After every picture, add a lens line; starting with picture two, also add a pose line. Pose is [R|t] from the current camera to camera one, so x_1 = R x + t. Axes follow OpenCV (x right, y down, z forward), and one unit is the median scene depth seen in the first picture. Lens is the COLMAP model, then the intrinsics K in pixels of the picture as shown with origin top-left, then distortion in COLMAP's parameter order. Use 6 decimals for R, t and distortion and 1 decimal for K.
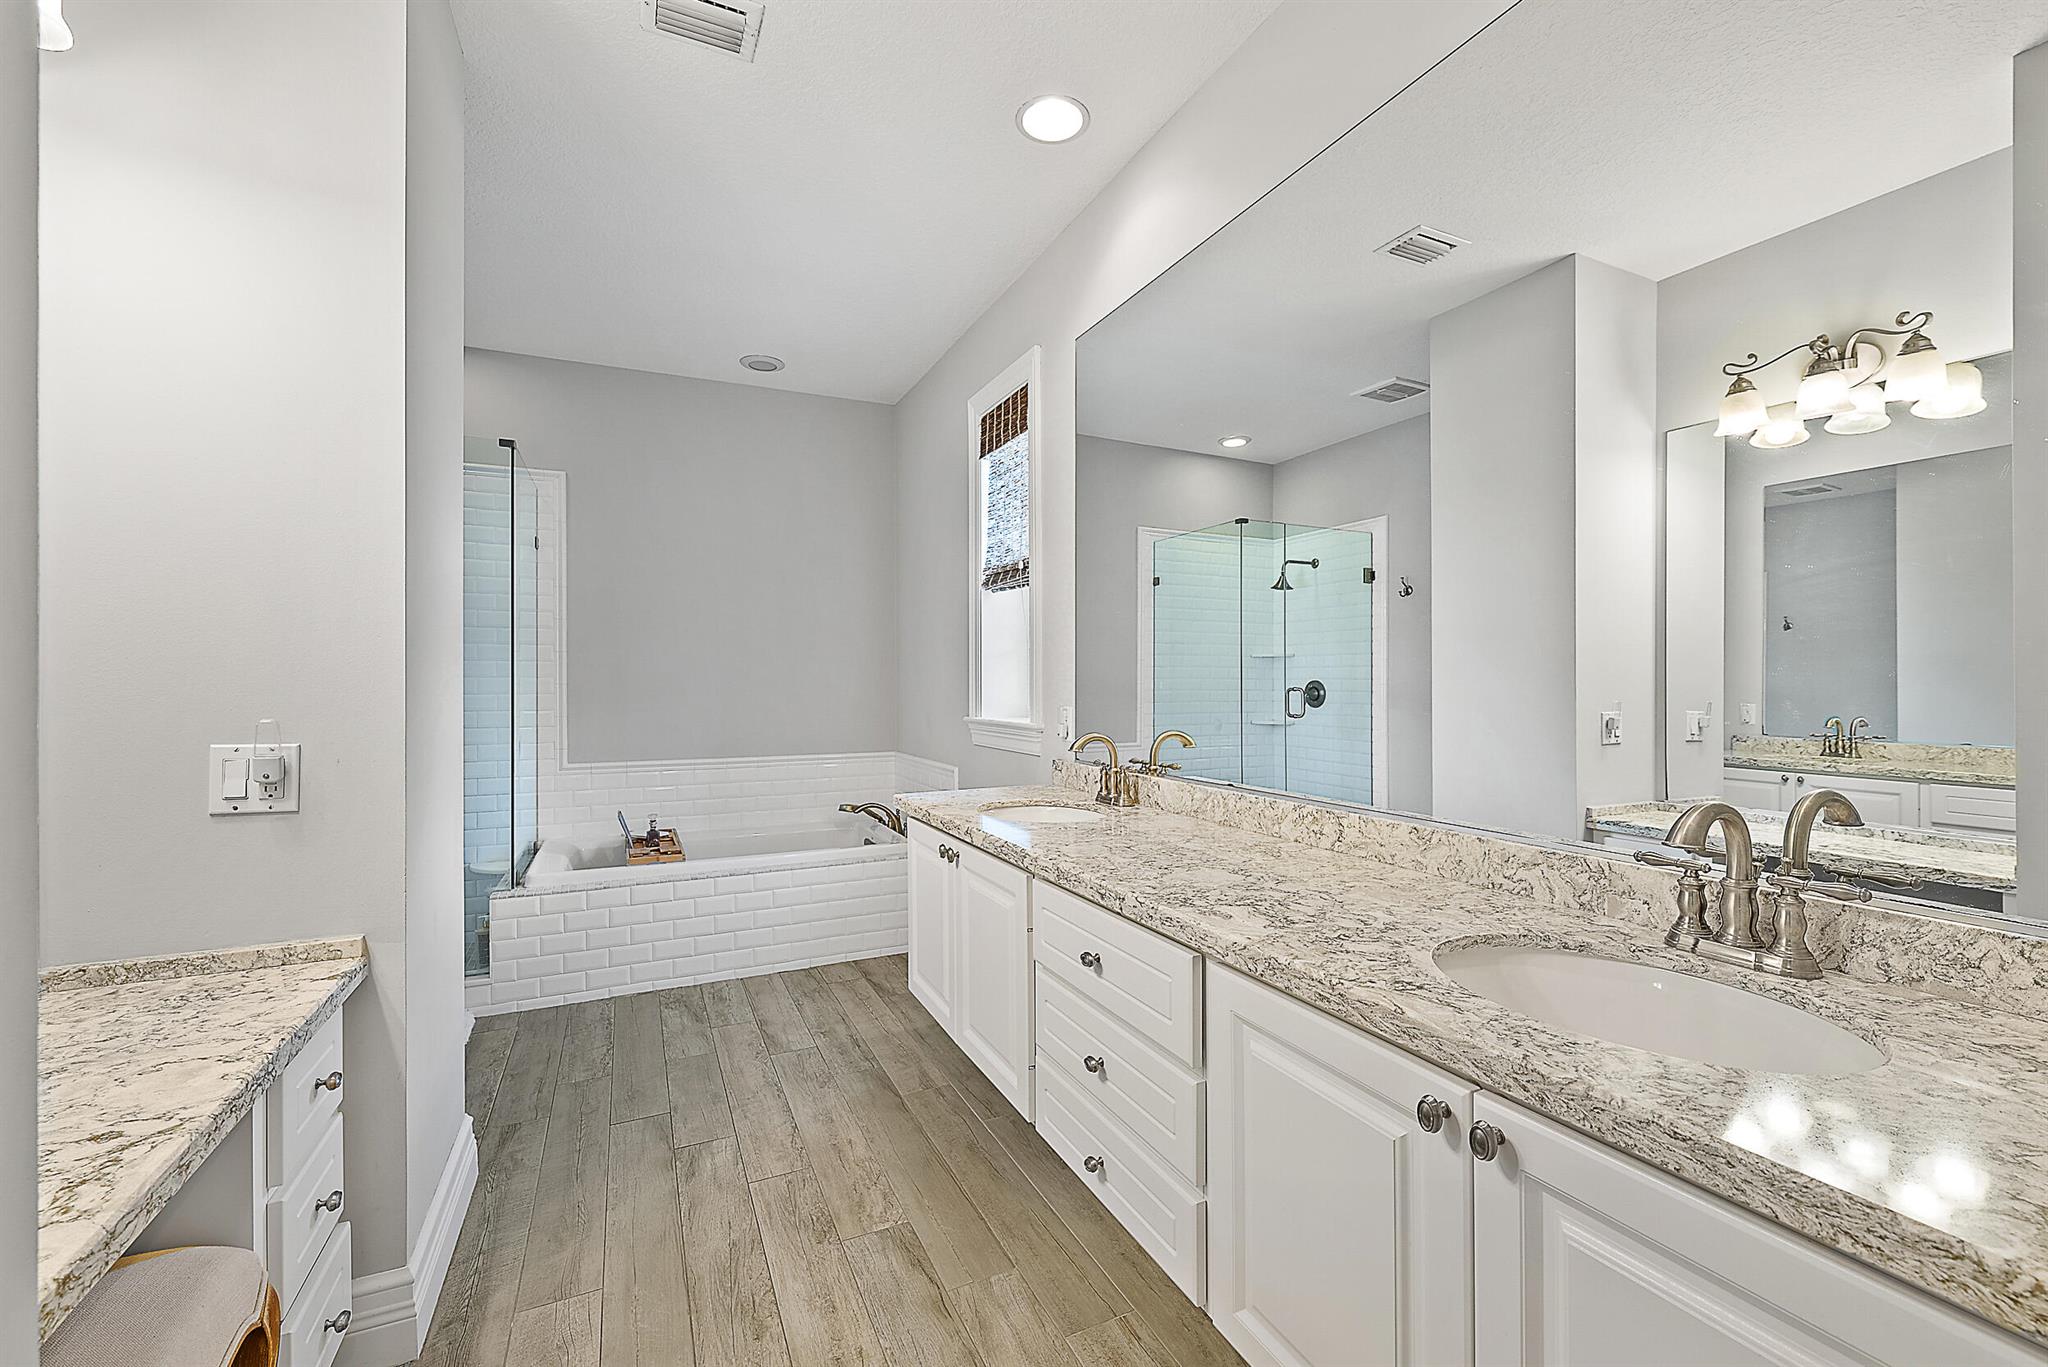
lens RADIAL K [[847.9, 0, 1025.6], [0, 847.9, 681.2], [0, 0, 1]] dist [0.000087, 0.000011]
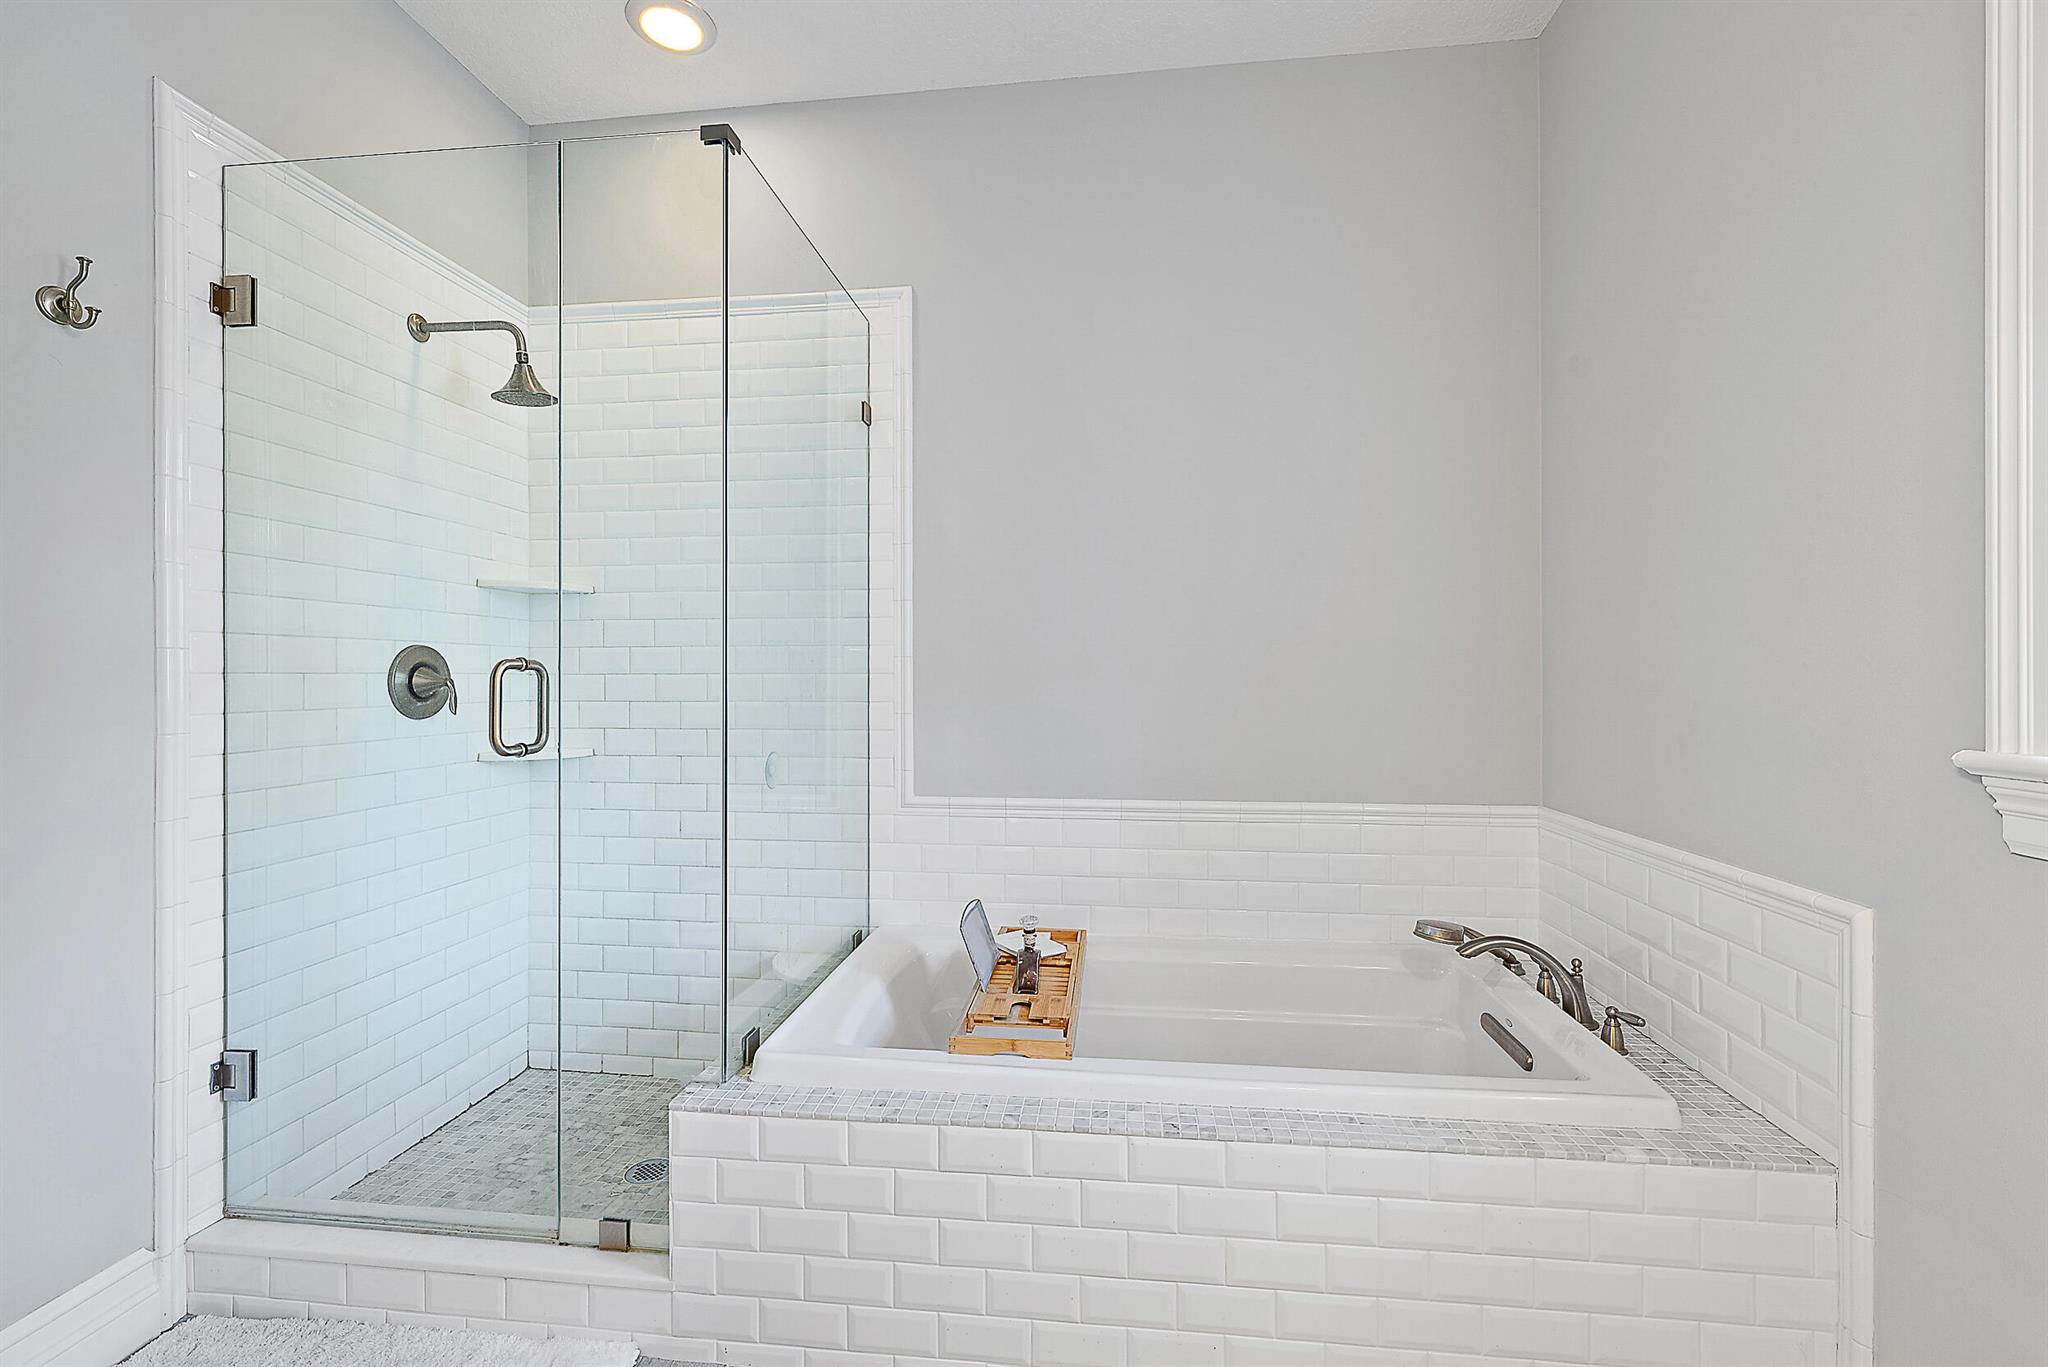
lens RADIAL K [[847.9, 0, 1026.5], [0, 847.9, 687.1], [0, 0, 1]] dist [0.000087, 0.000011]
pose [[0.850005, 0.003886, -0.526760, -0.179448], [-0.004316, 0.999991, 0.000413, 0.021726], [0.526757, 0.001922, 0.850014, 0.568420]]
